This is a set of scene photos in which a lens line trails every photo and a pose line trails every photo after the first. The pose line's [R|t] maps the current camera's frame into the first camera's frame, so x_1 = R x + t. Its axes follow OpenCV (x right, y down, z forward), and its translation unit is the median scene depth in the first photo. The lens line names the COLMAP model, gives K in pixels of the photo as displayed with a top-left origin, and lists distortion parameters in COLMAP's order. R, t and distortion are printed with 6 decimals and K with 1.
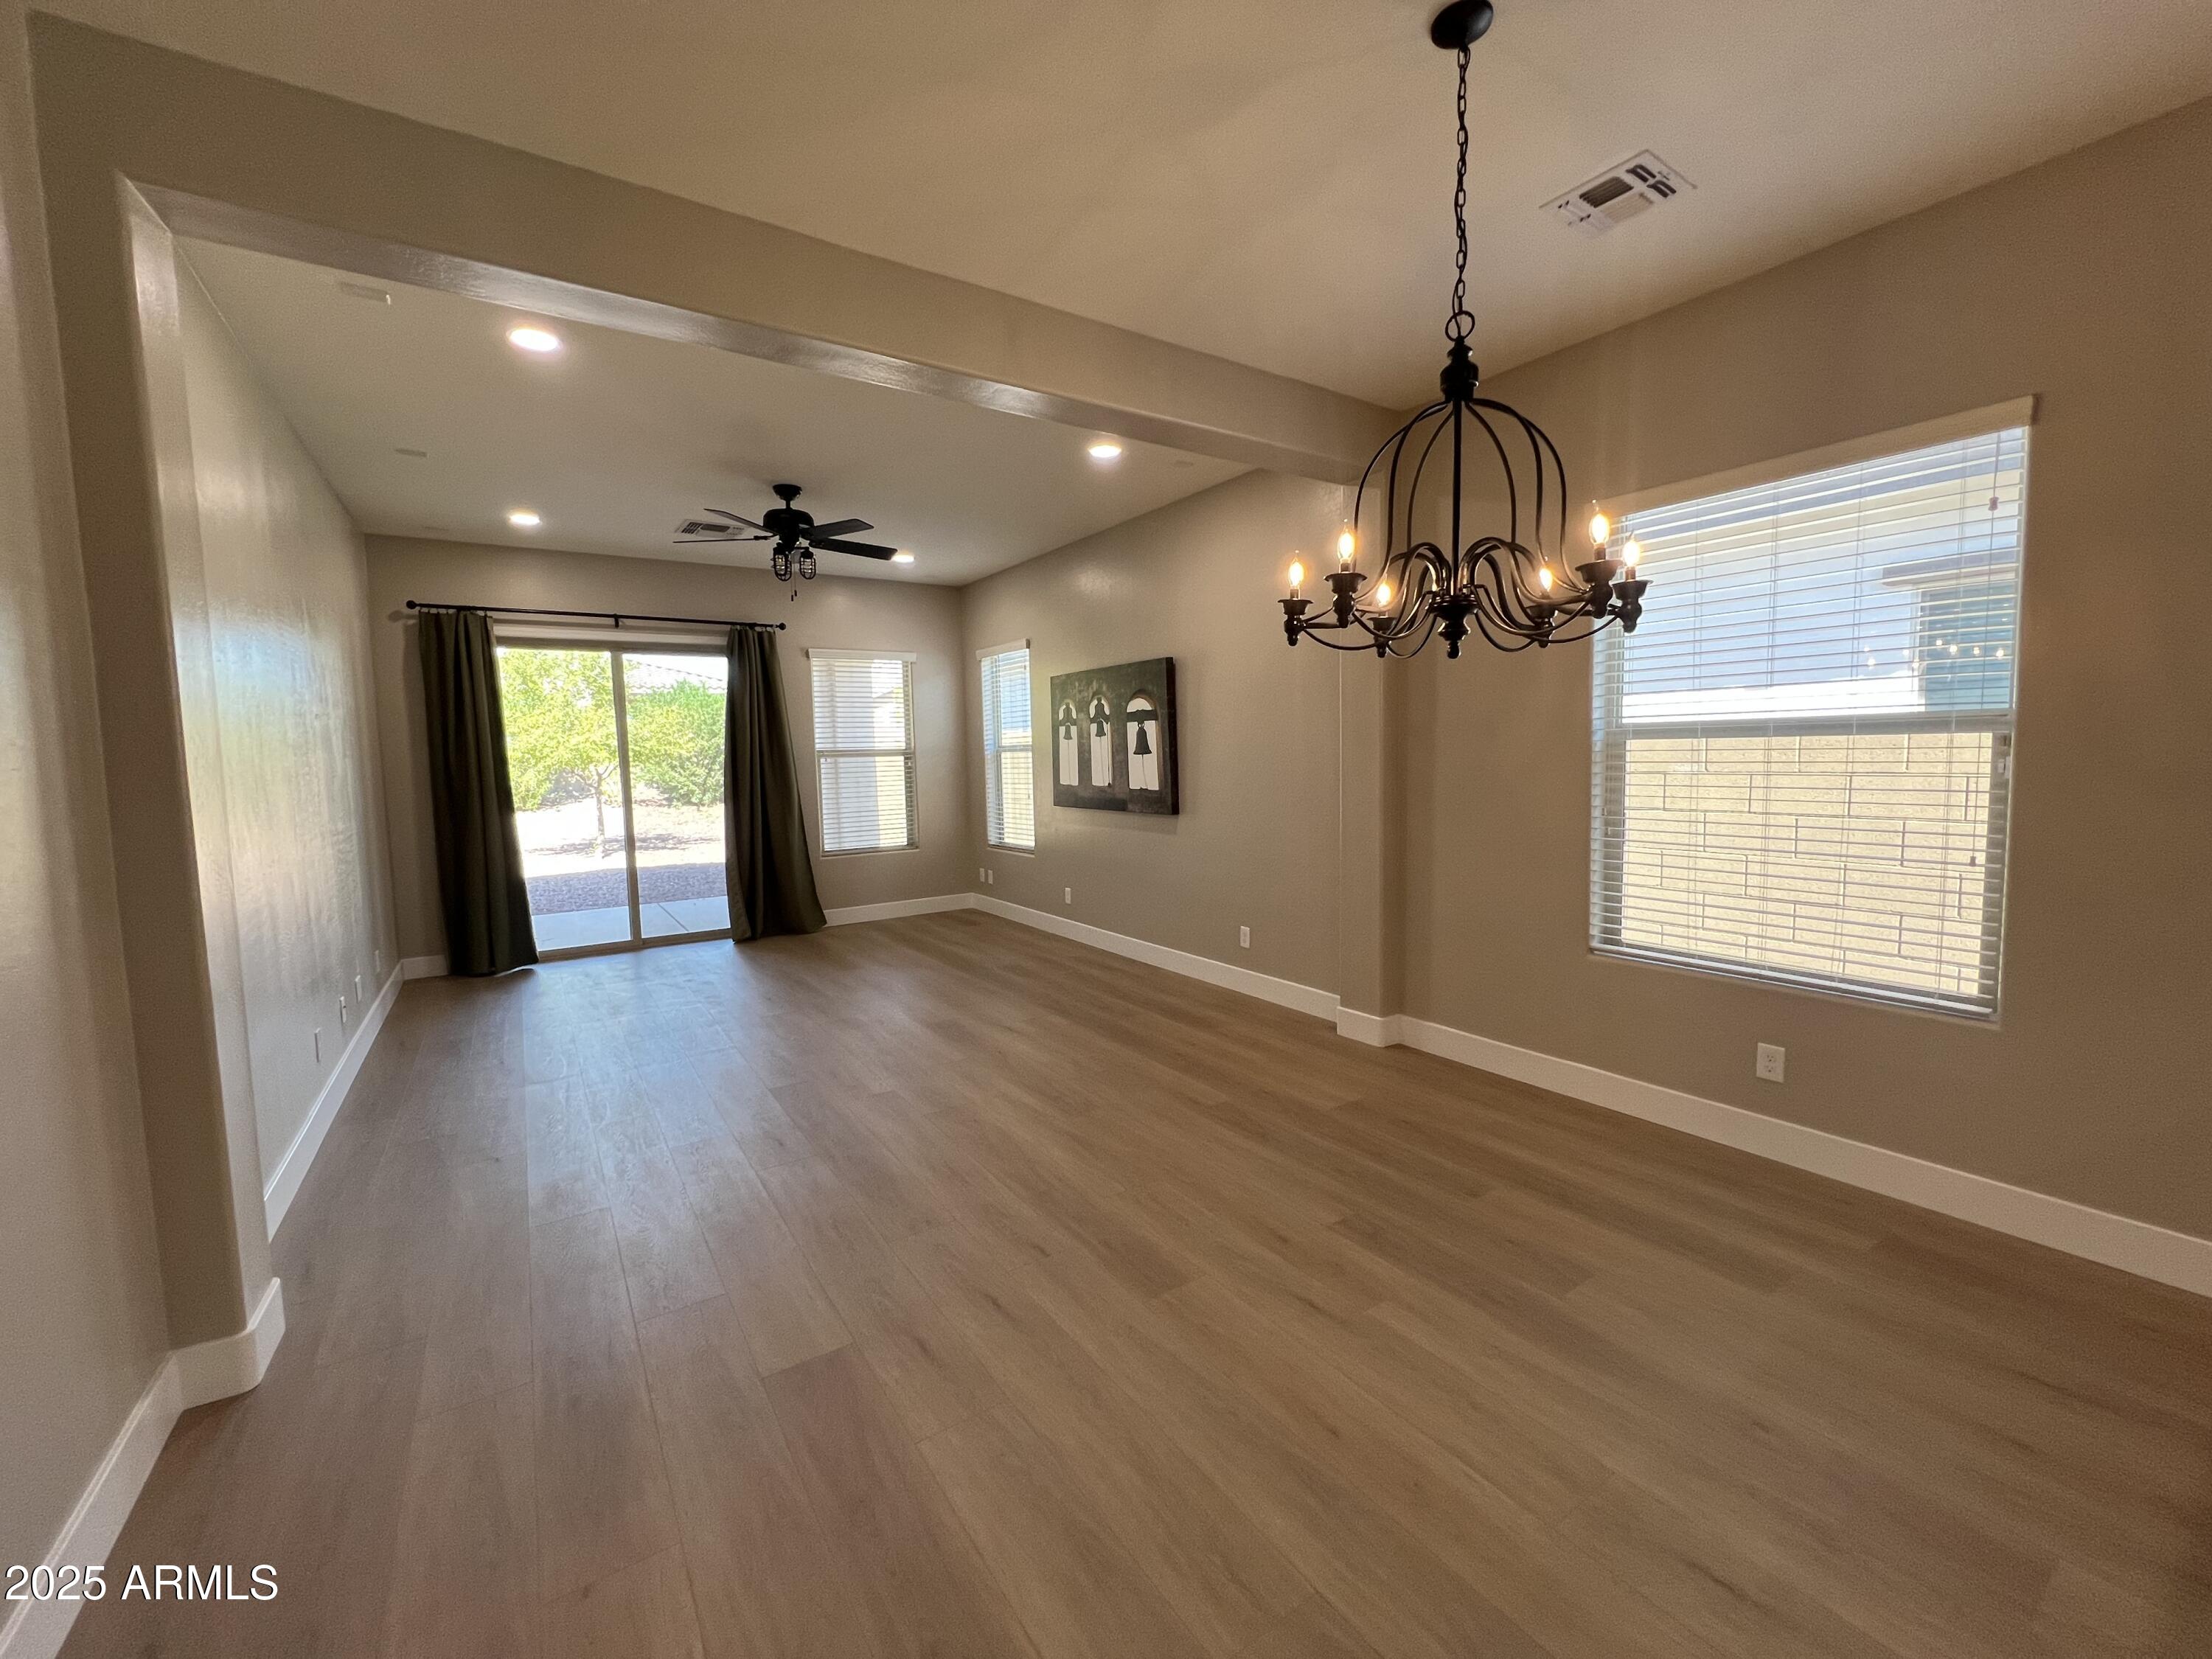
lens RADIAL K [[886.3, 0, 1106.0], [0, 886.3, 821.2], [0, 0, 1]] dist [-0.003050, 0.000864]
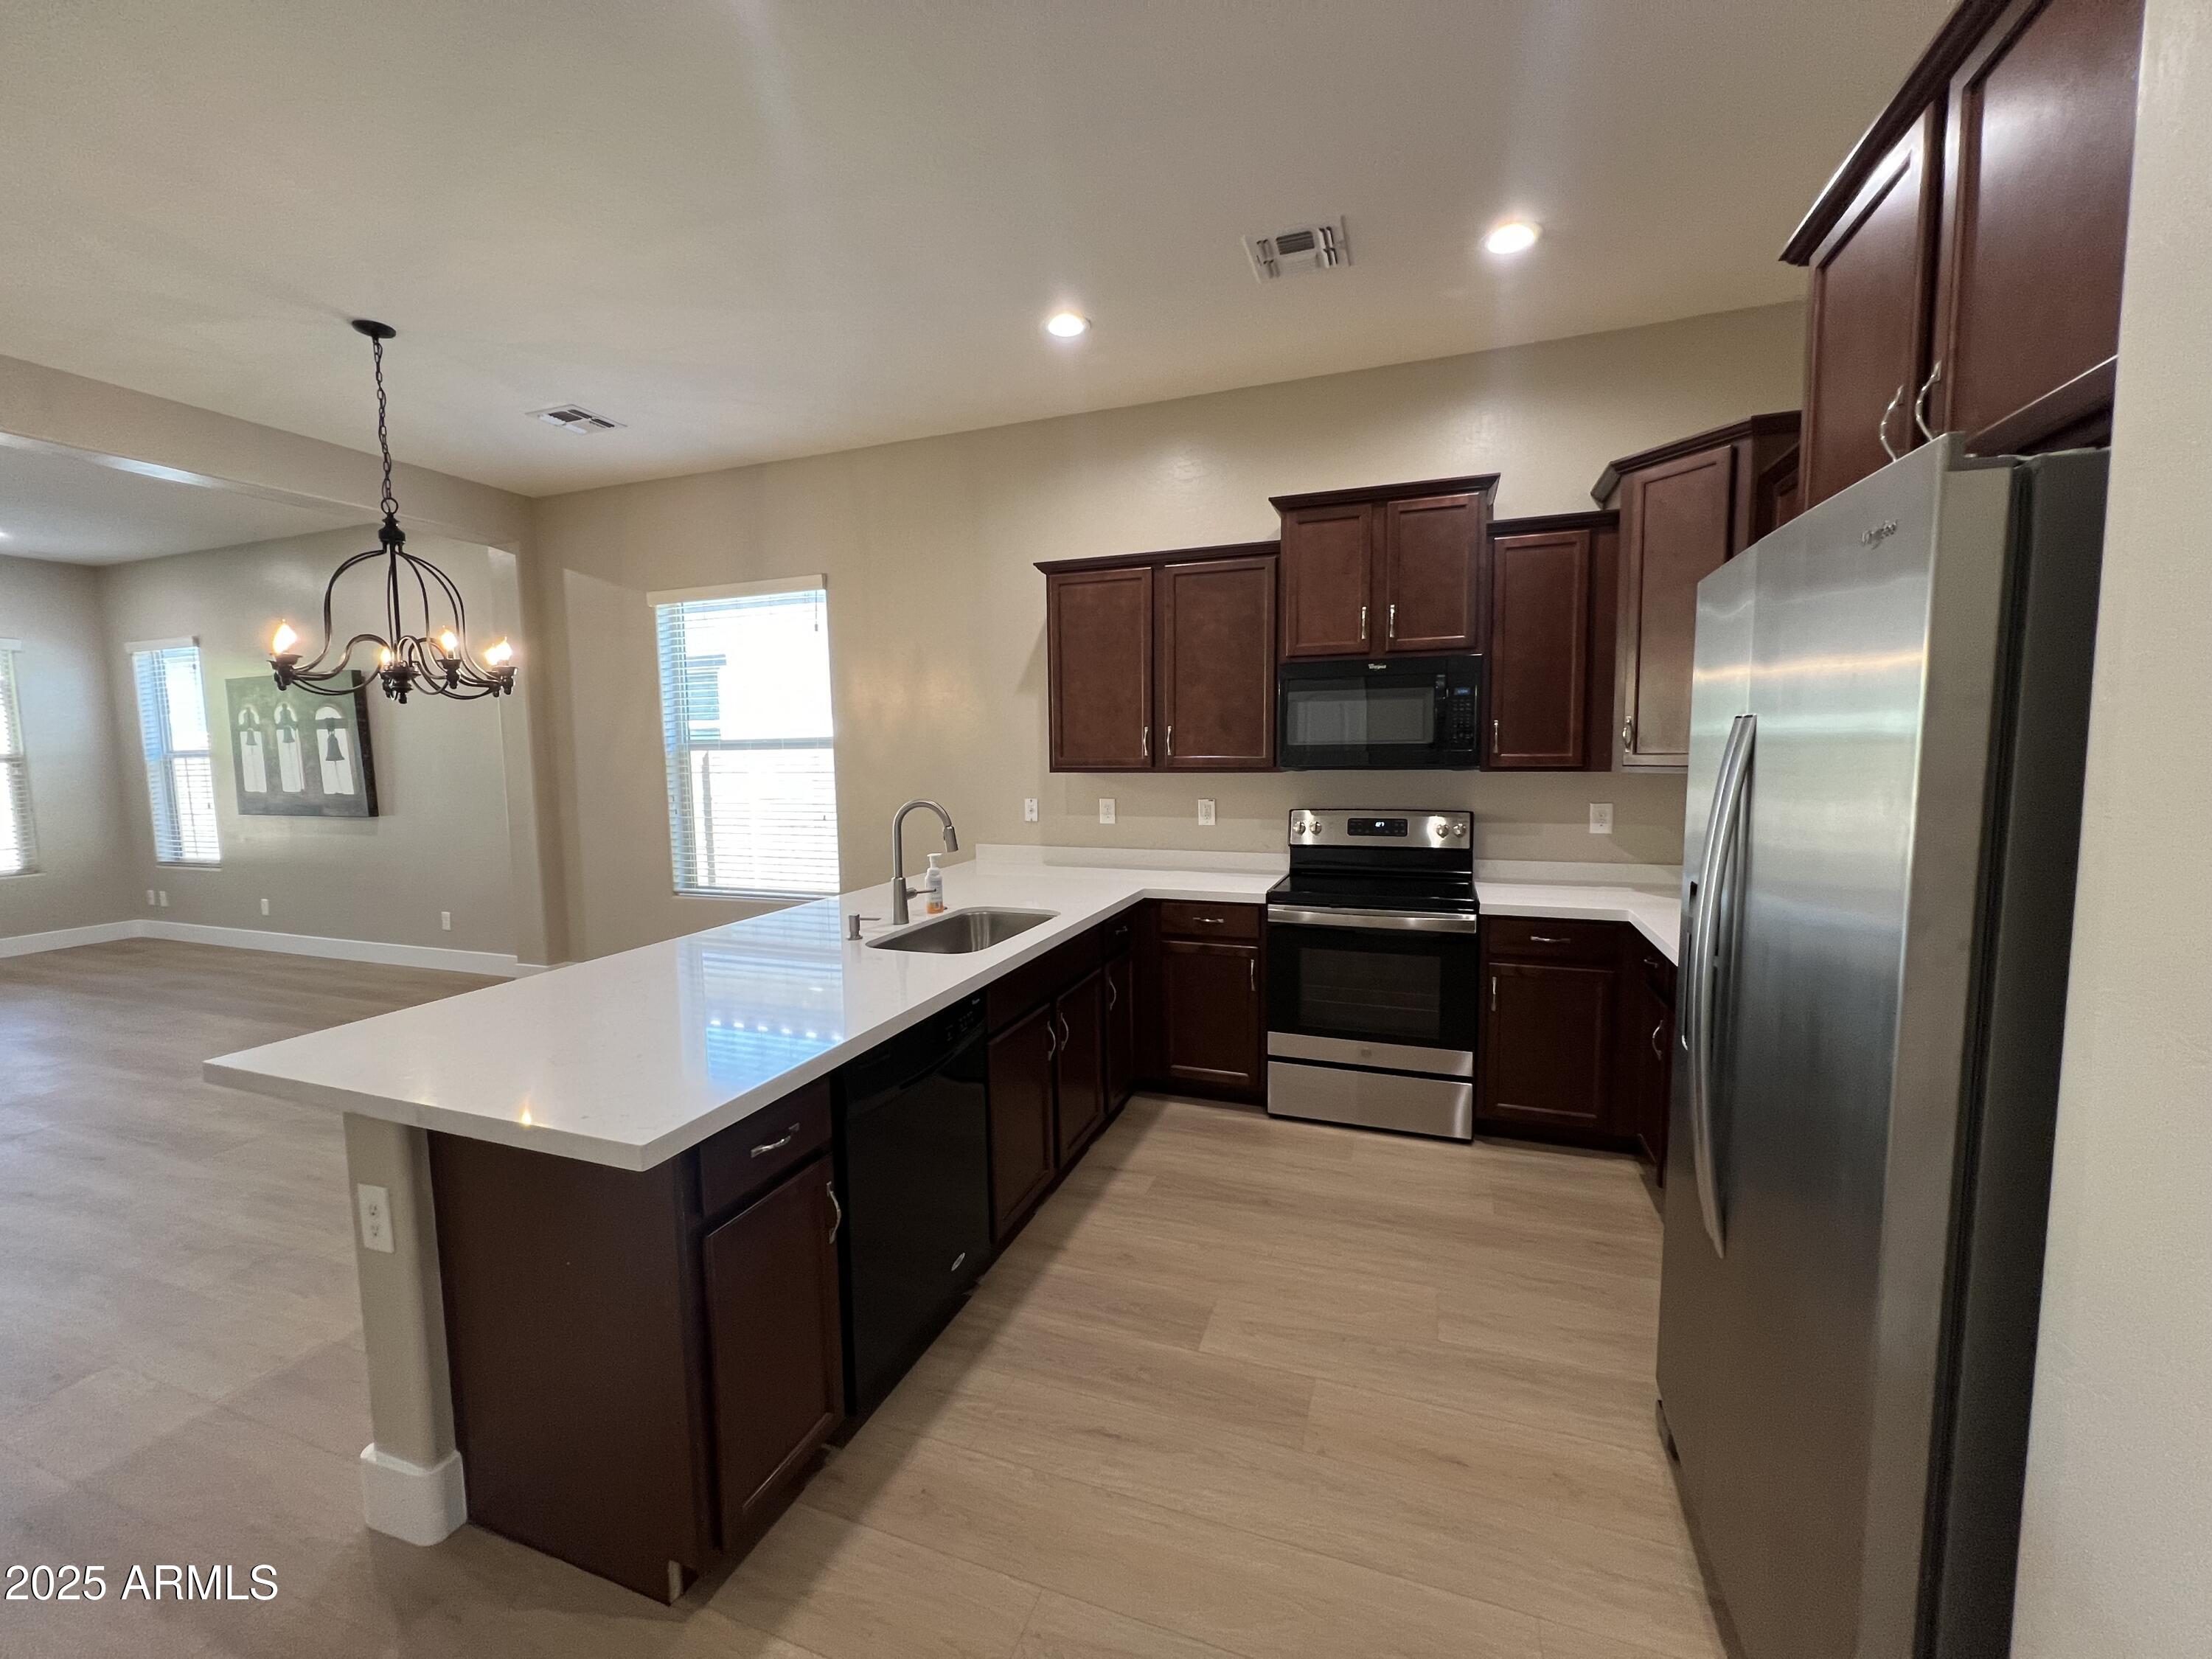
lens RADIAL K [[886.3, 0, 1106.1], [0, 886.3, 820.8], [0, 0, 1]] dist [-0.003050, 0.000864]
pose [[0.808923, -0.042924, 0.586345, 0.167744], [0.045444, 0.998912, 0.010431, 0.026772], [-0.586156, 0.018208, 0.809994, -0.389030]]
